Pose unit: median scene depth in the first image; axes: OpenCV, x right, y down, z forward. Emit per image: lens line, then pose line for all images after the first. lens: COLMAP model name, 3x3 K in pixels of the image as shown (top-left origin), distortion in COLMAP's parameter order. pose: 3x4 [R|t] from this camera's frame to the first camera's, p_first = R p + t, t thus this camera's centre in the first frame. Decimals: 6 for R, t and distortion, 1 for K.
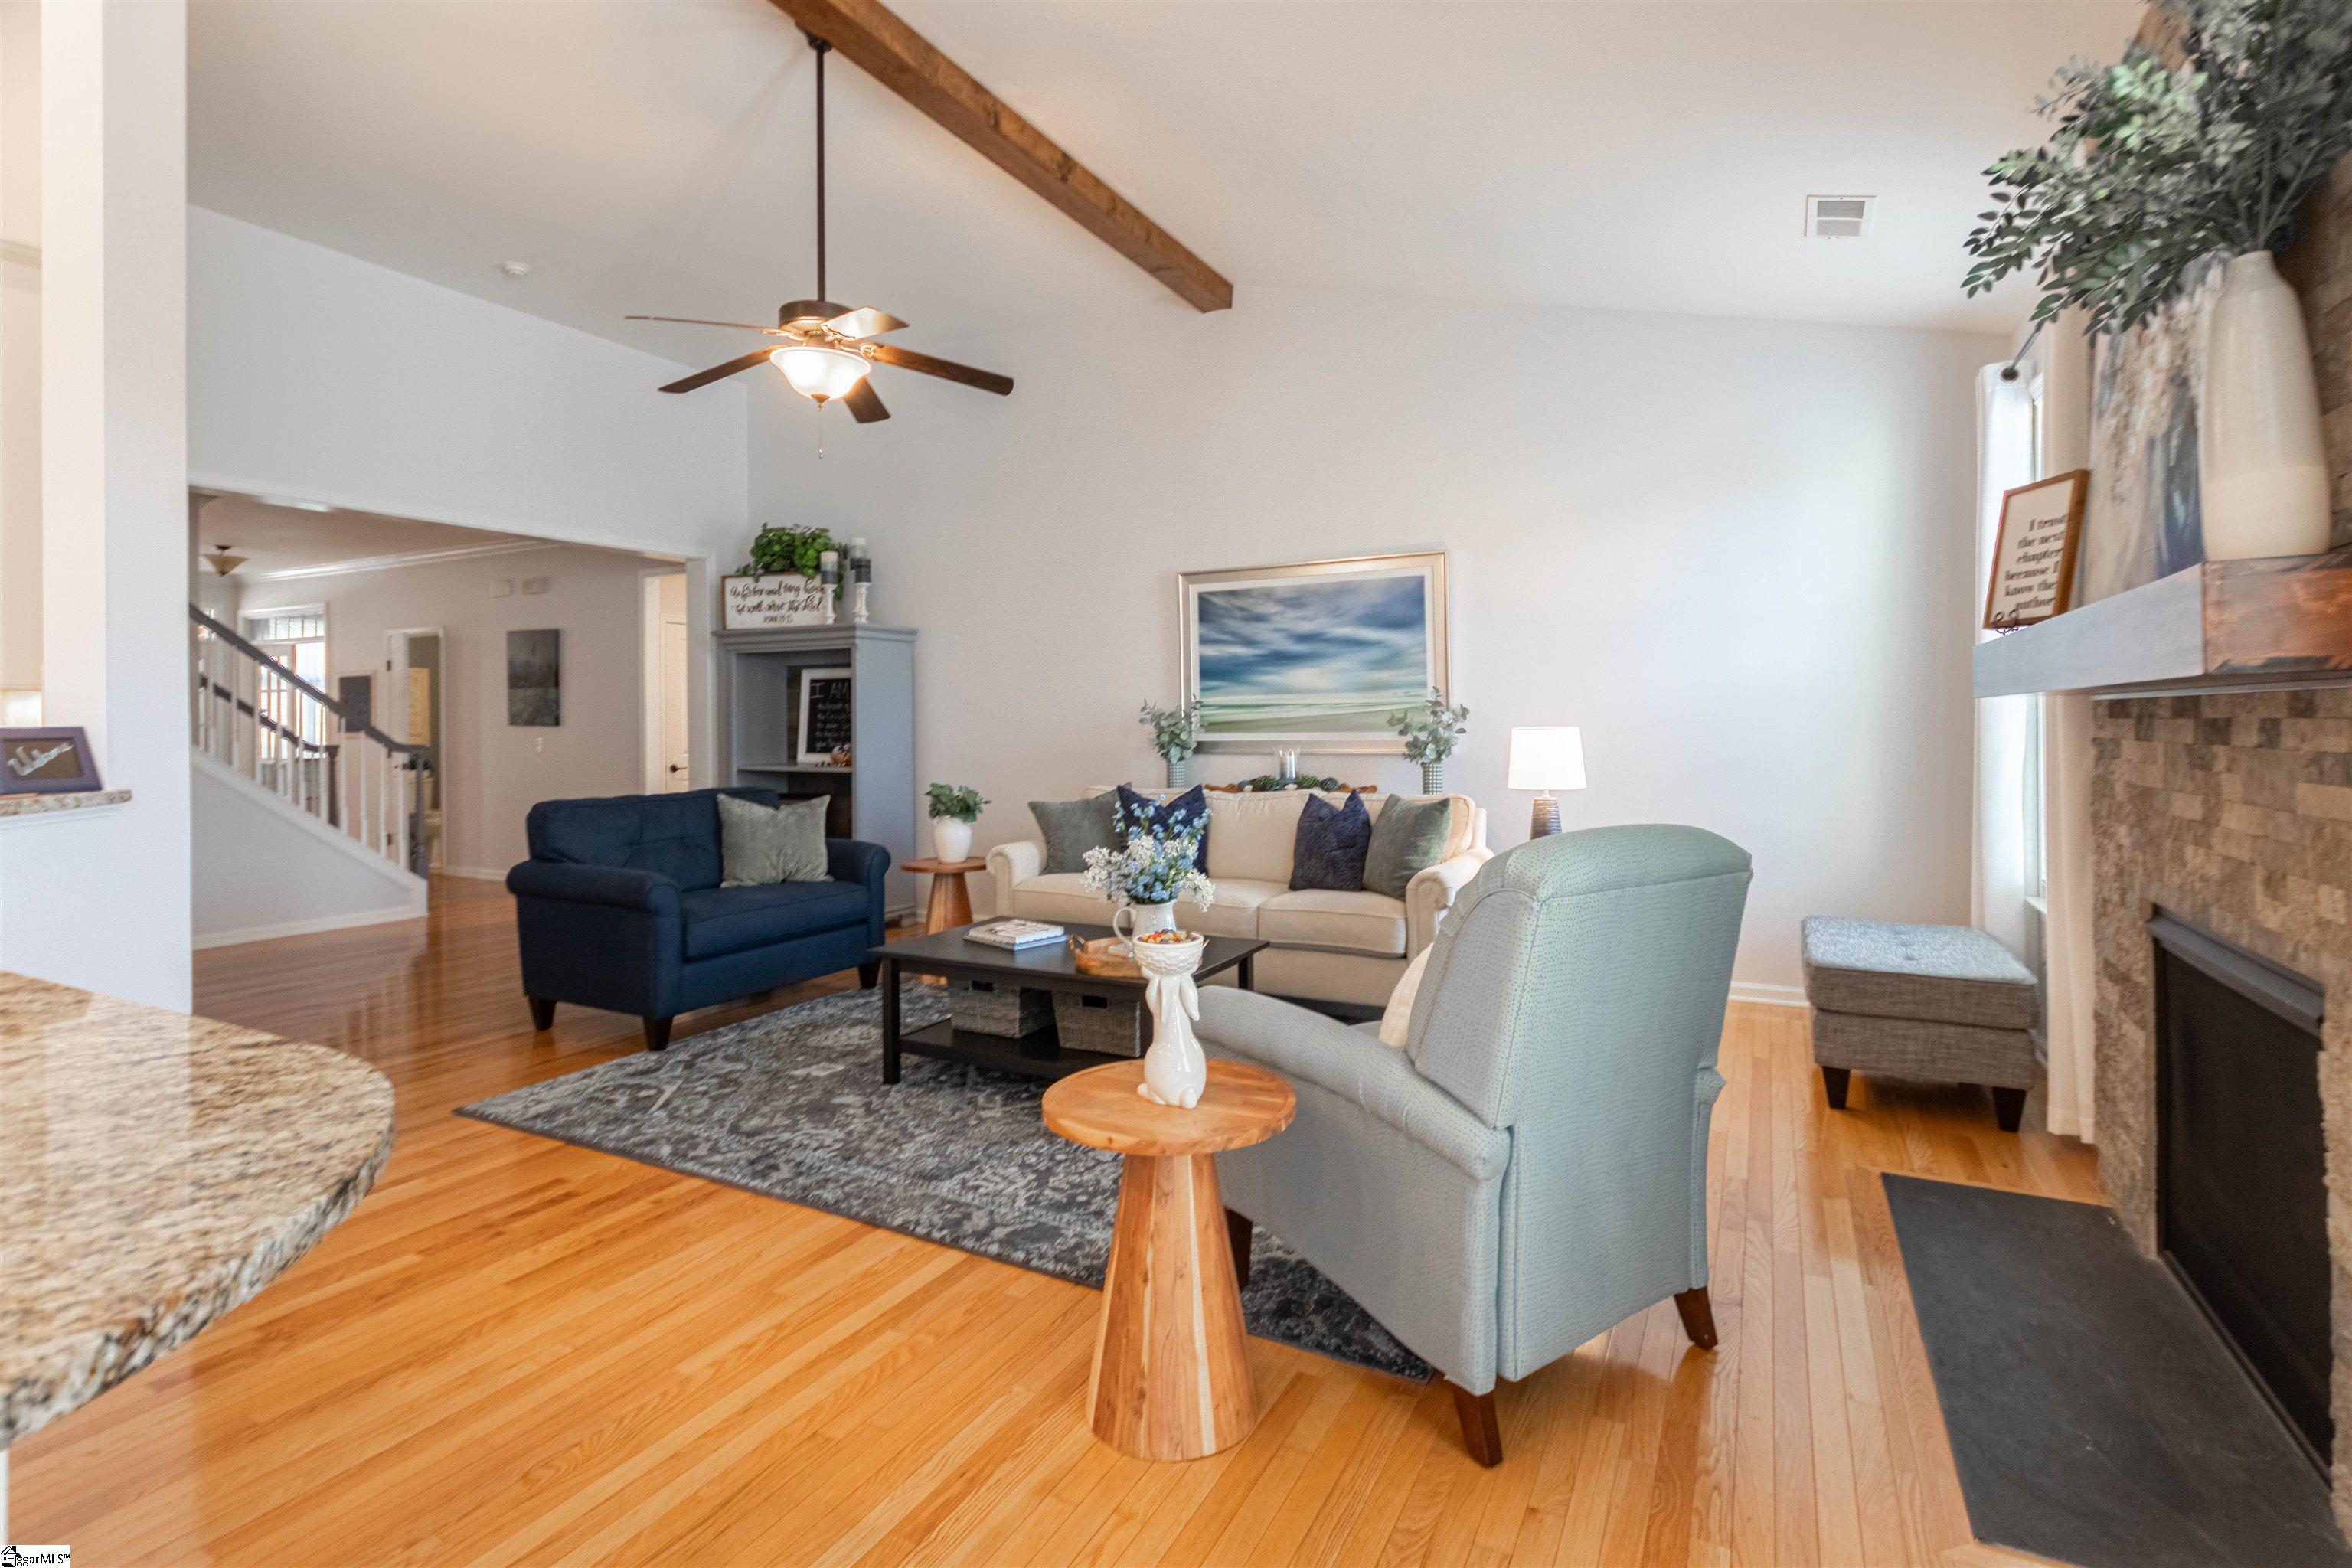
lens RADIAL K [[1117.1, 0, 1177.7], [0, 1117.1, 716.8], [0, 0, 1]] dist [-0.001009, 0.000081]
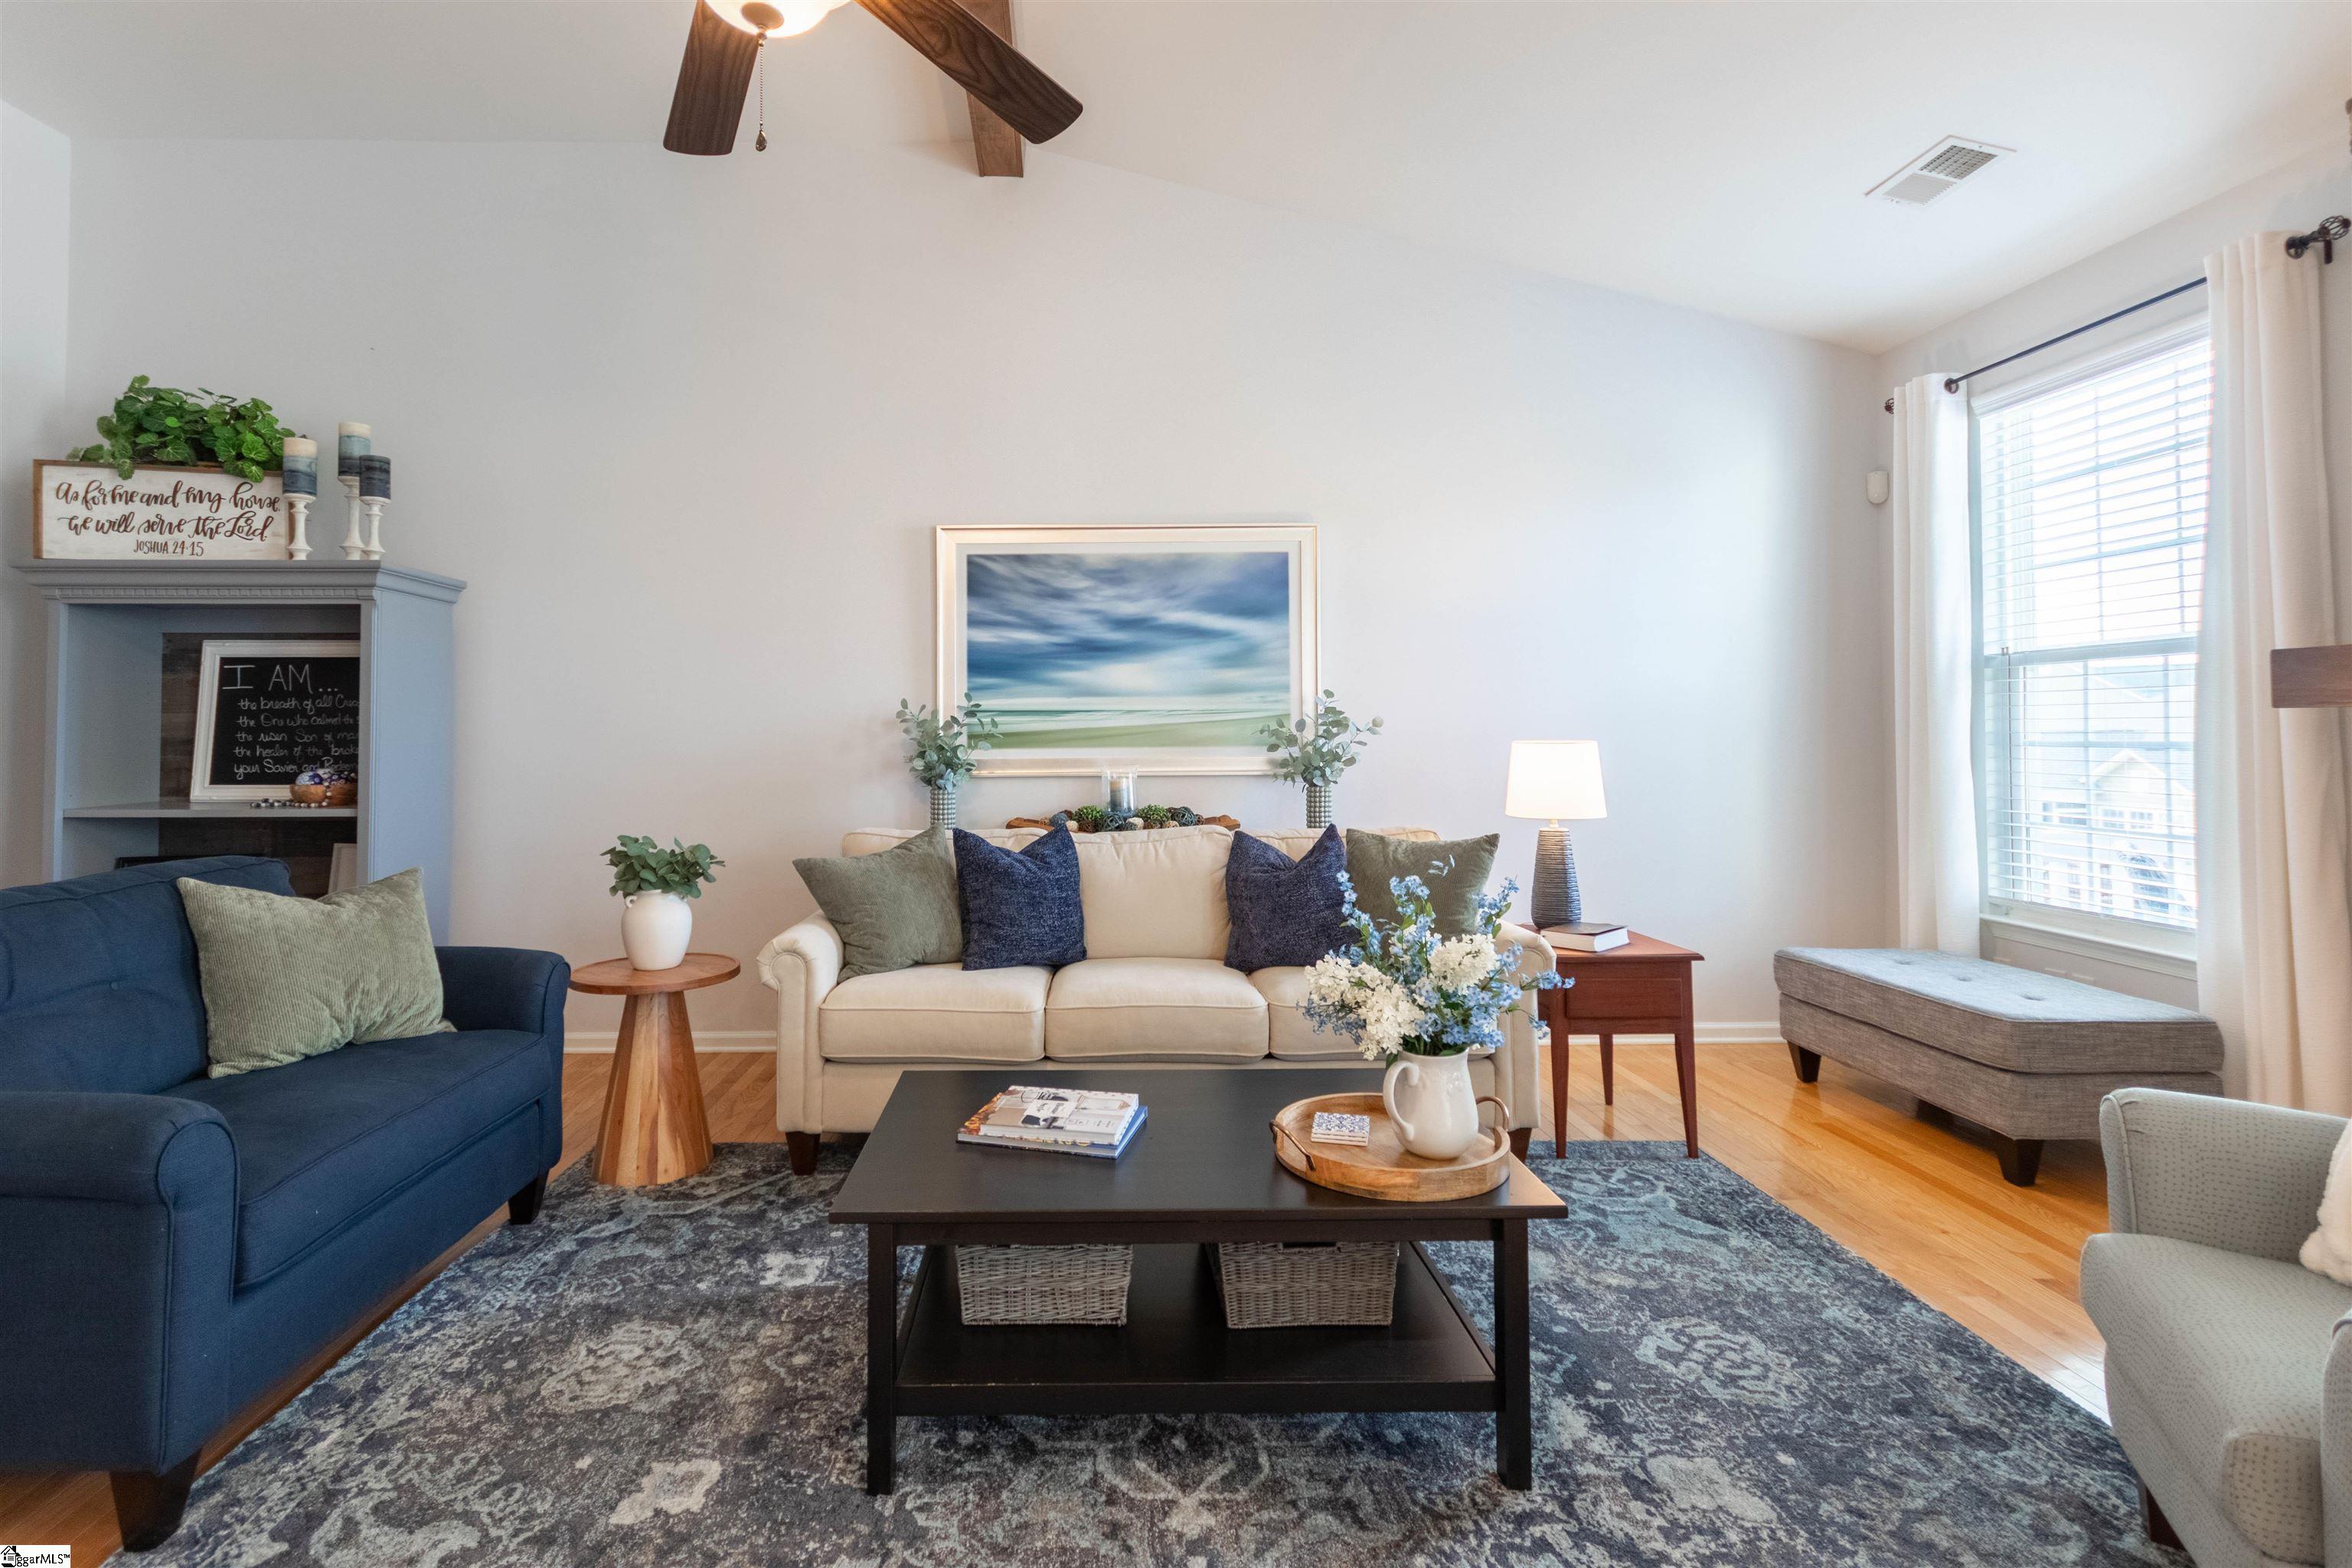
lens RADIAL K [[1142.8, 0, 1172.7], [0, 1142.8, 700.9], [0, 0, 1]] dist [0.005073, 0.000223]
pose [[0.875673, 0.018597, 0.482547, -0.237708], [-0.005654, 0.999585, -0.028264, 0.004081], [-0.482872, 0.022022, 0.875414, 0.308355]]
